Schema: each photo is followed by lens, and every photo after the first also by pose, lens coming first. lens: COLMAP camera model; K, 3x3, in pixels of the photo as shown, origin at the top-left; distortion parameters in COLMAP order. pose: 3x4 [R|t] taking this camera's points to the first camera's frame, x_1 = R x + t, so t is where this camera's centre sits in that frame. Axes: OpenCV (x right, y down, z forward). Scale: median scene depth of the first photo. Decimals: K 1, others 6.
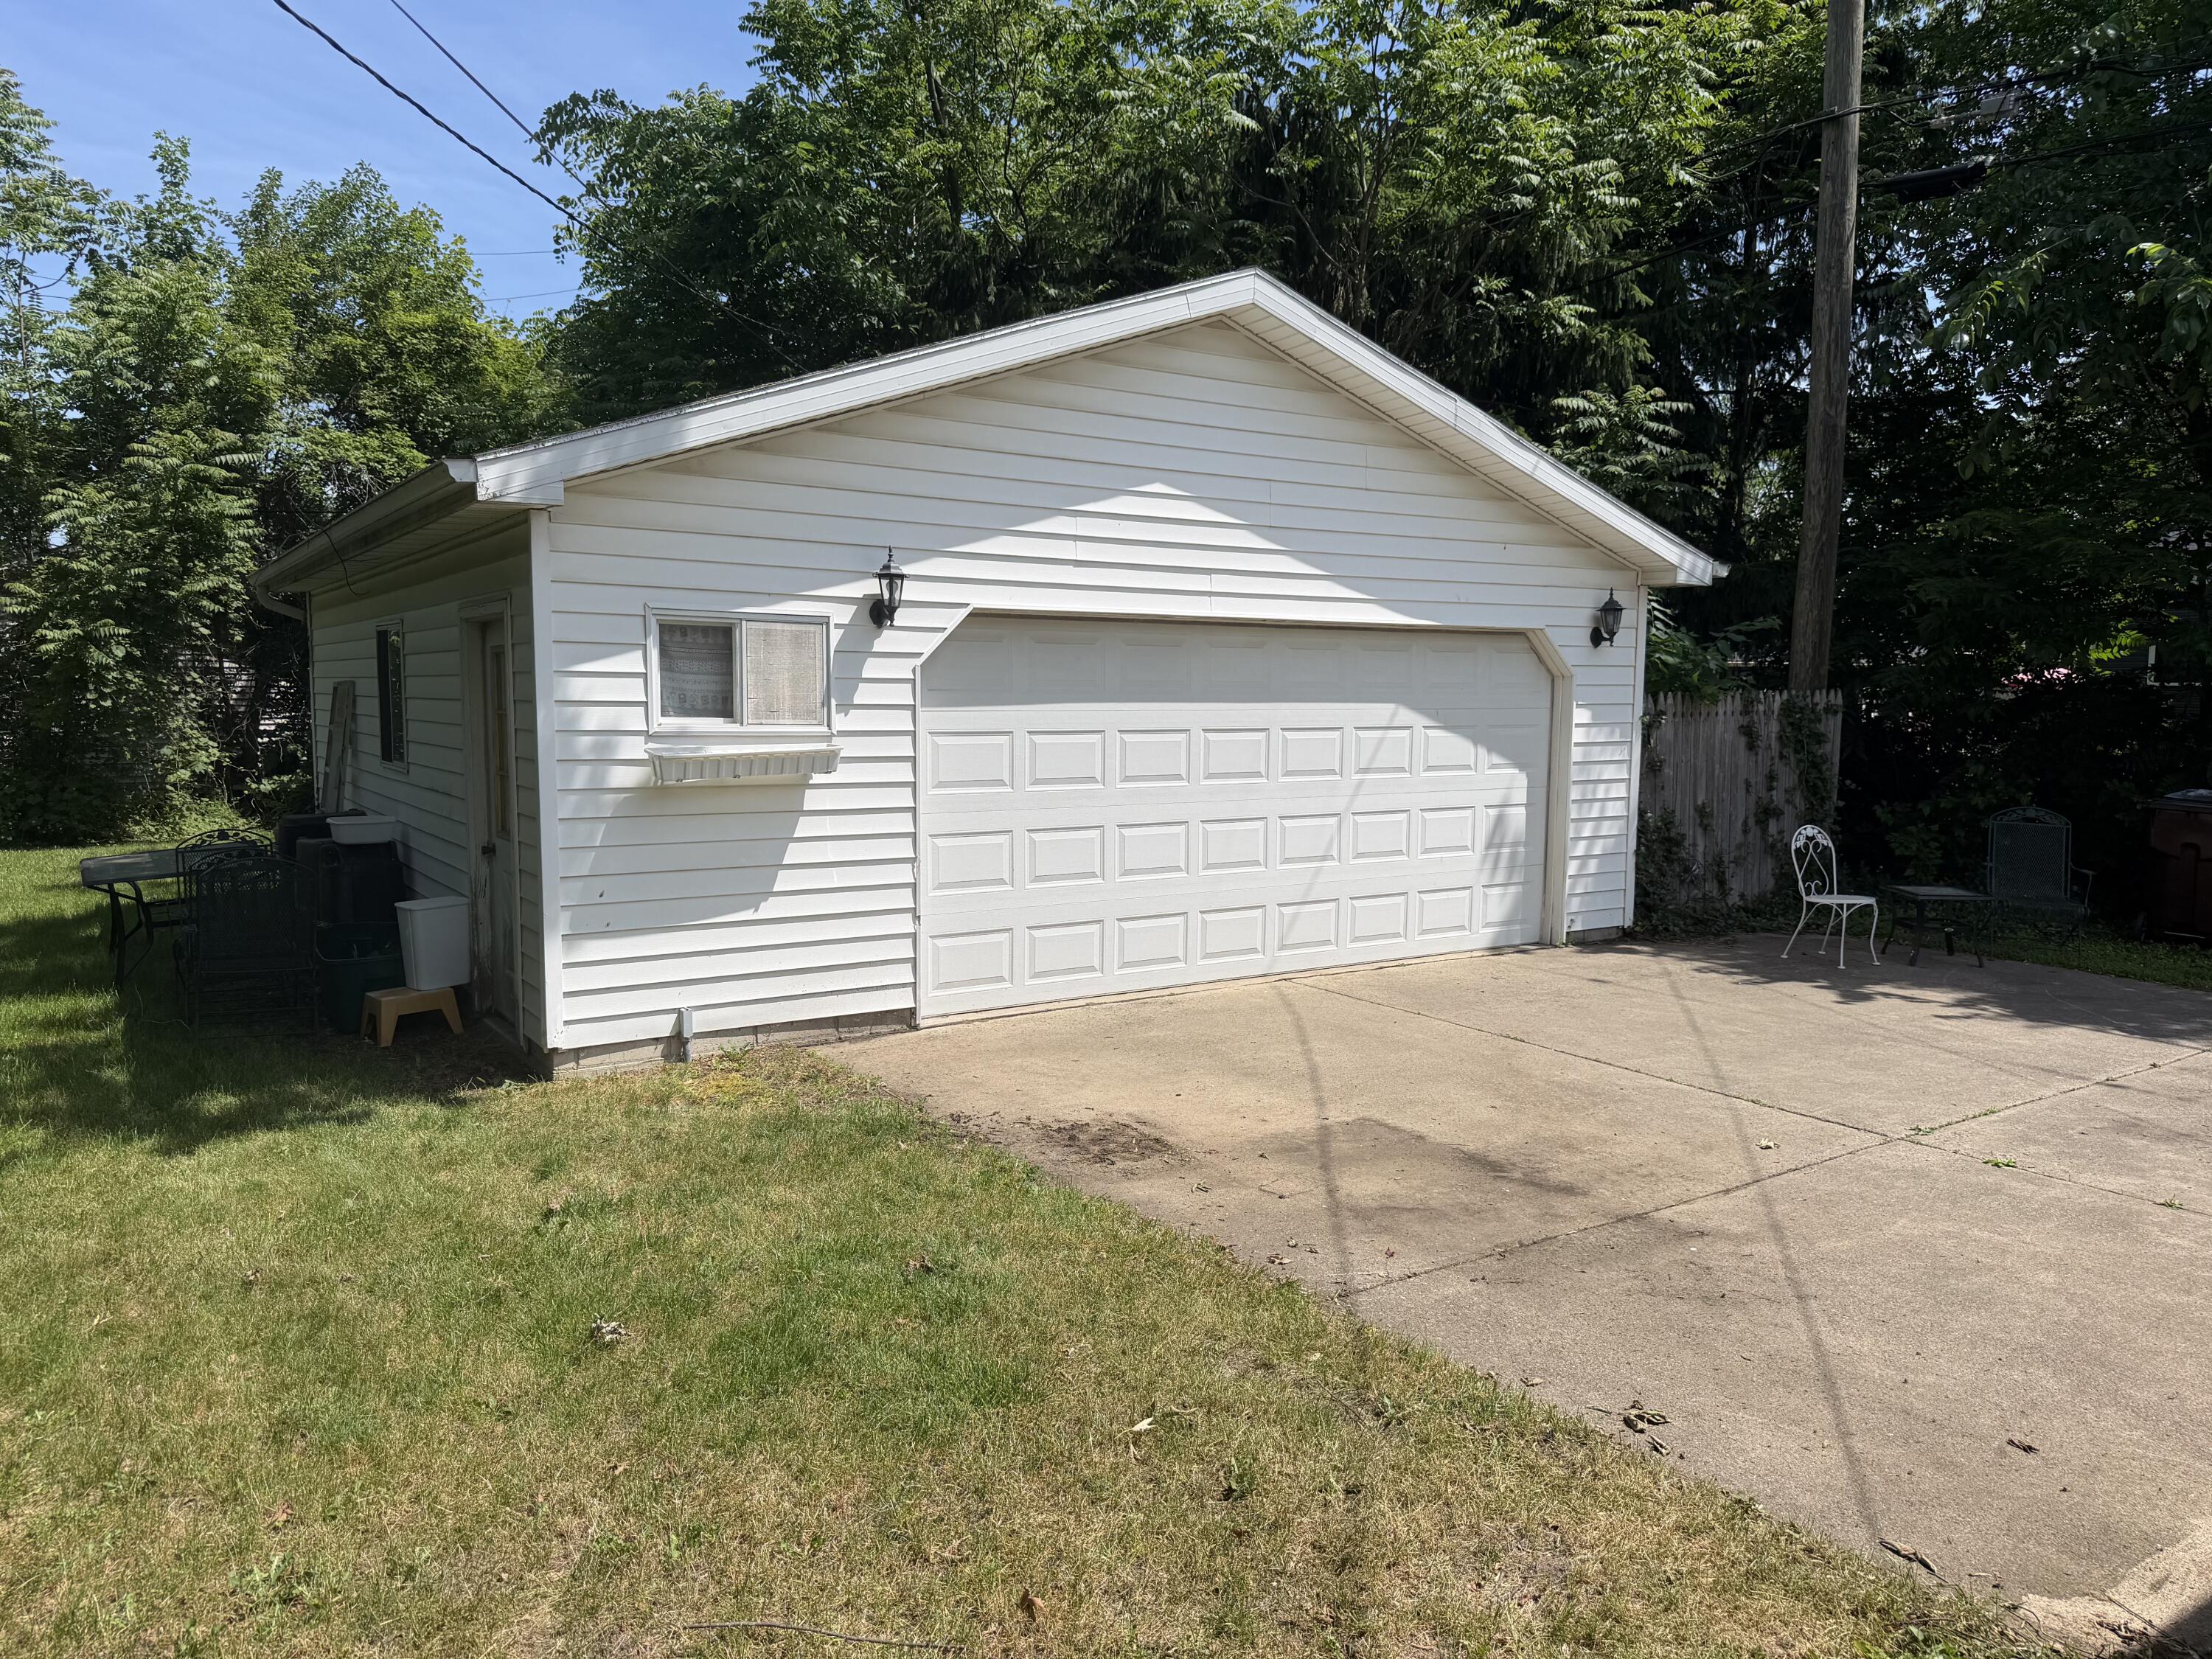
lens RADIAL K [[1561.6, 0, 1116.7], [0, 1561.6, 823.5], [0, 0, 1]] dist [0.006692, -0.020752]
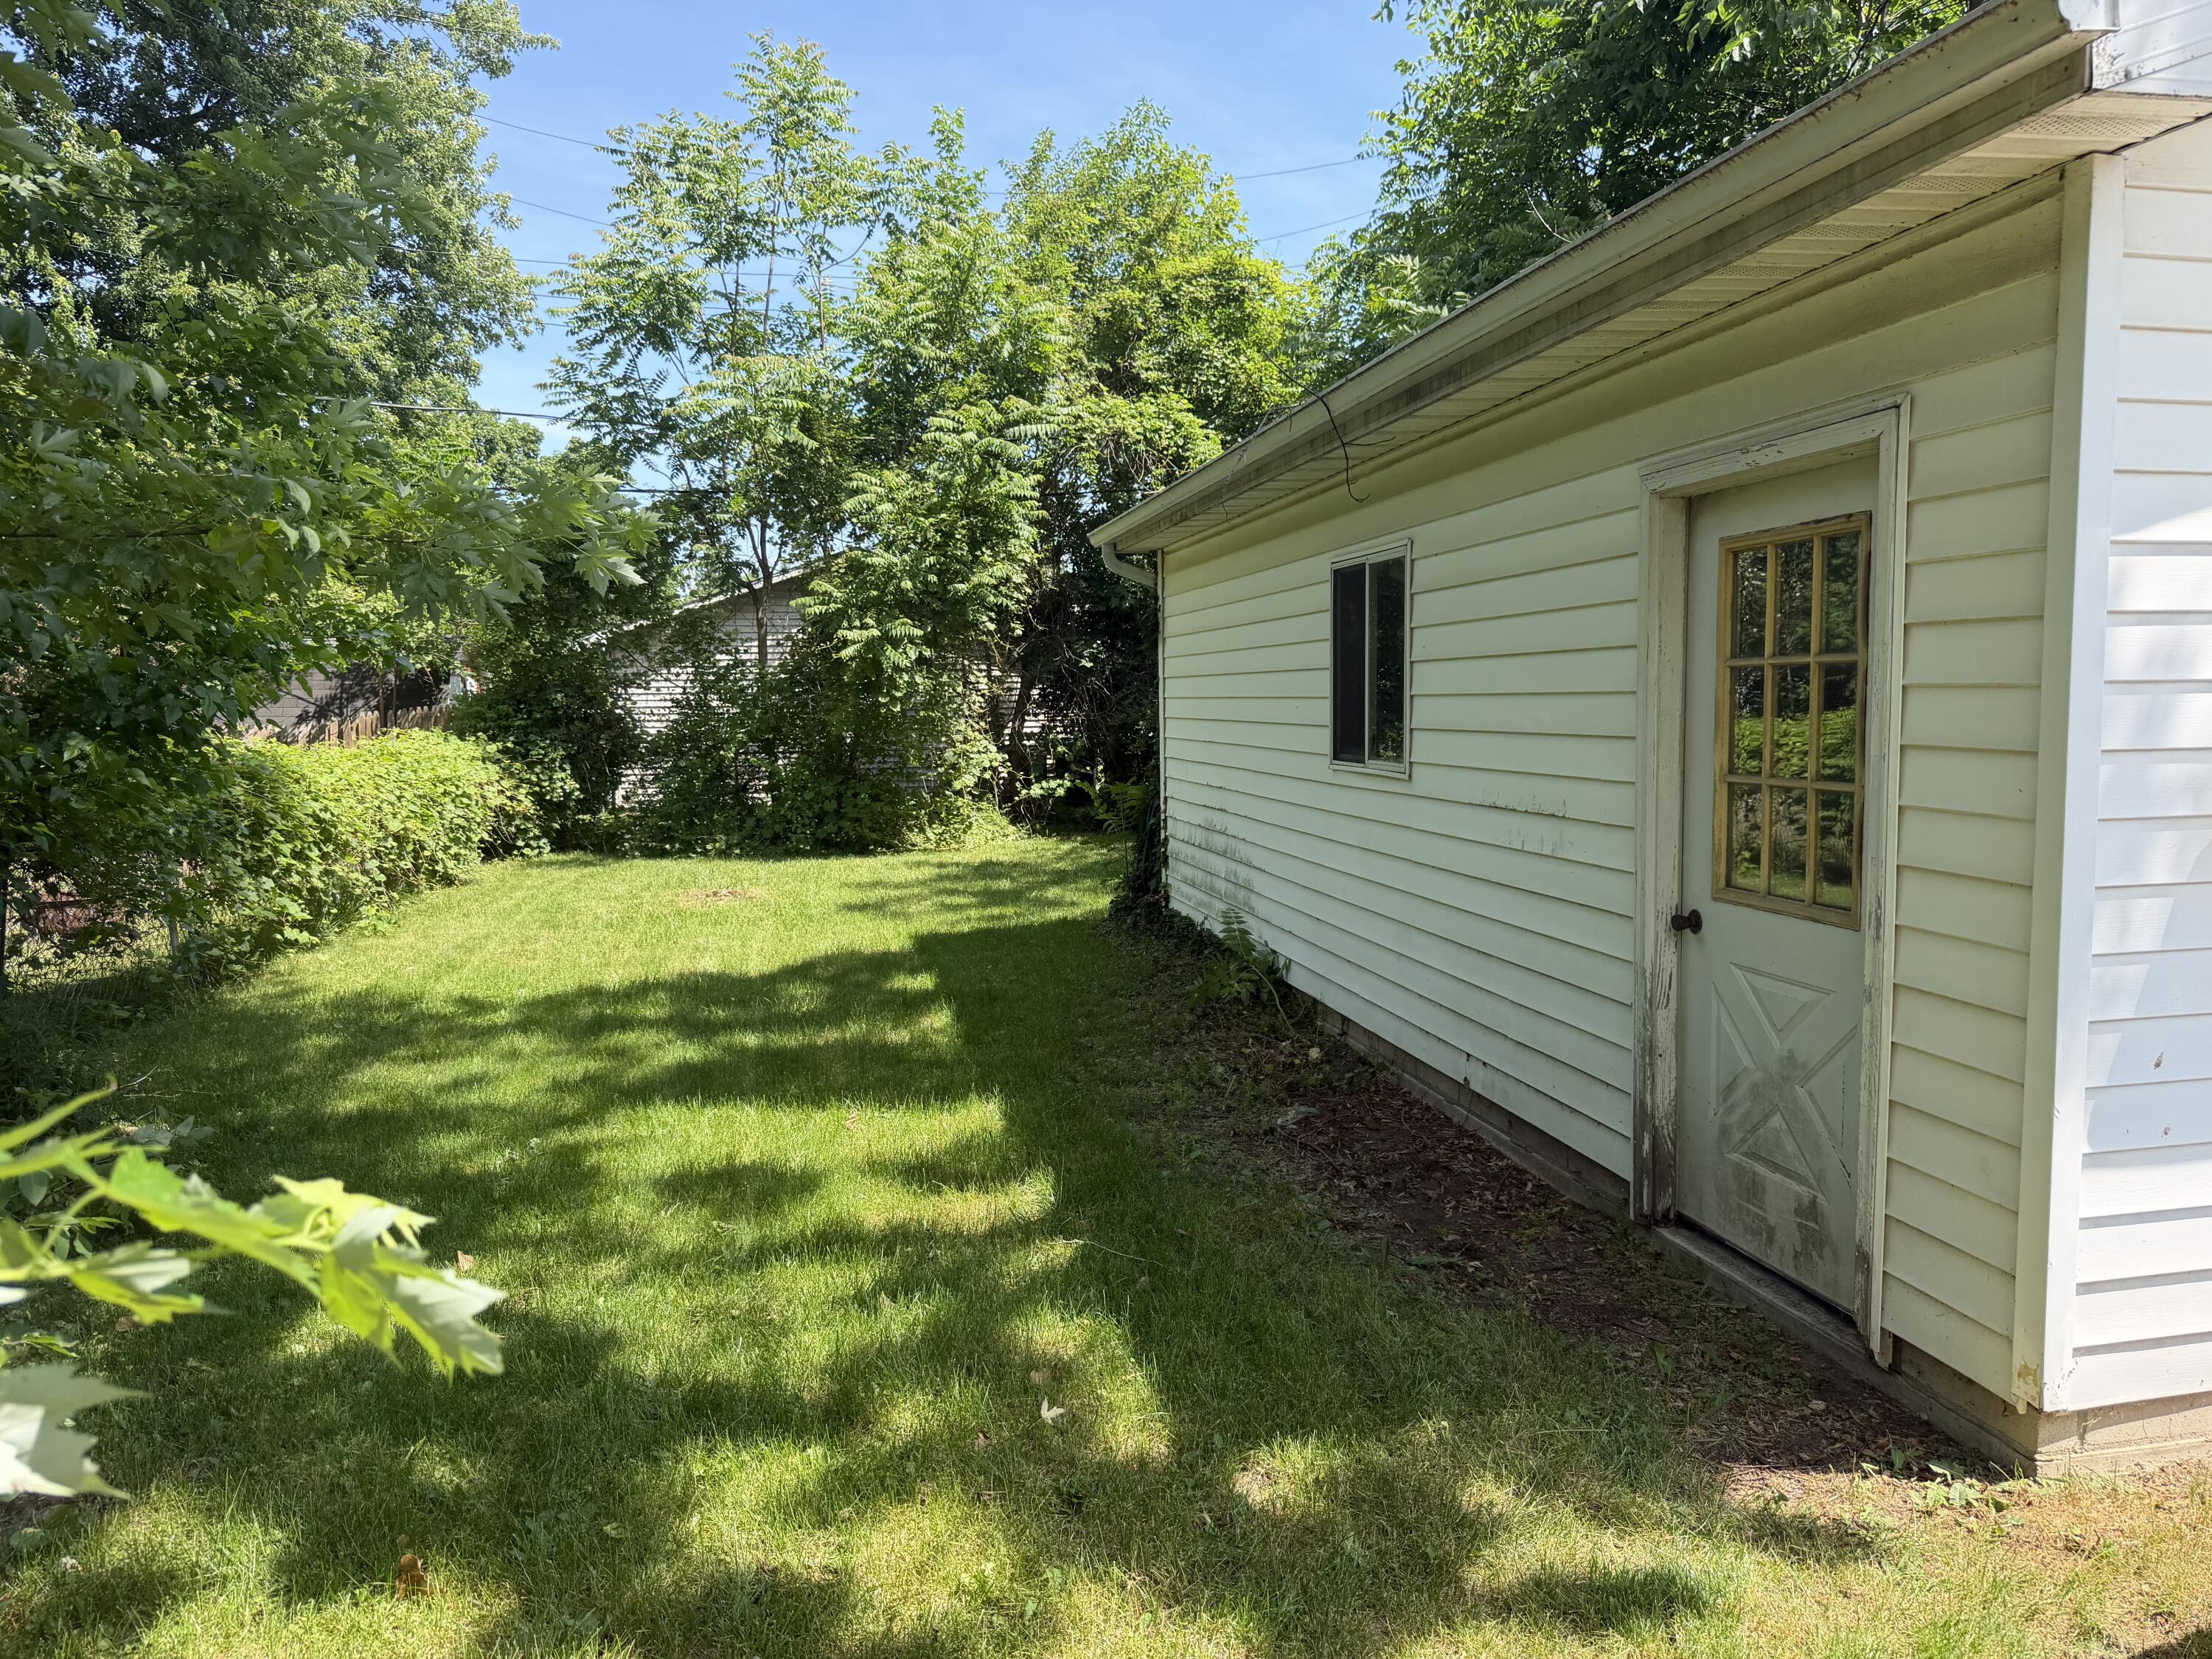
lens RADIAL K [[1561.6, 0, 1102.5], [0, 1561.6, 841.5], [0, 0, 1]] dist [0.006692, -0.020752]
pose [[0.916436, 0.003637, -0.400164, -0.269955], [0.002093, 0.999901, 0.013881, -0.013717], [0.400175, -0.013559, 0.916338, 0.312119]]
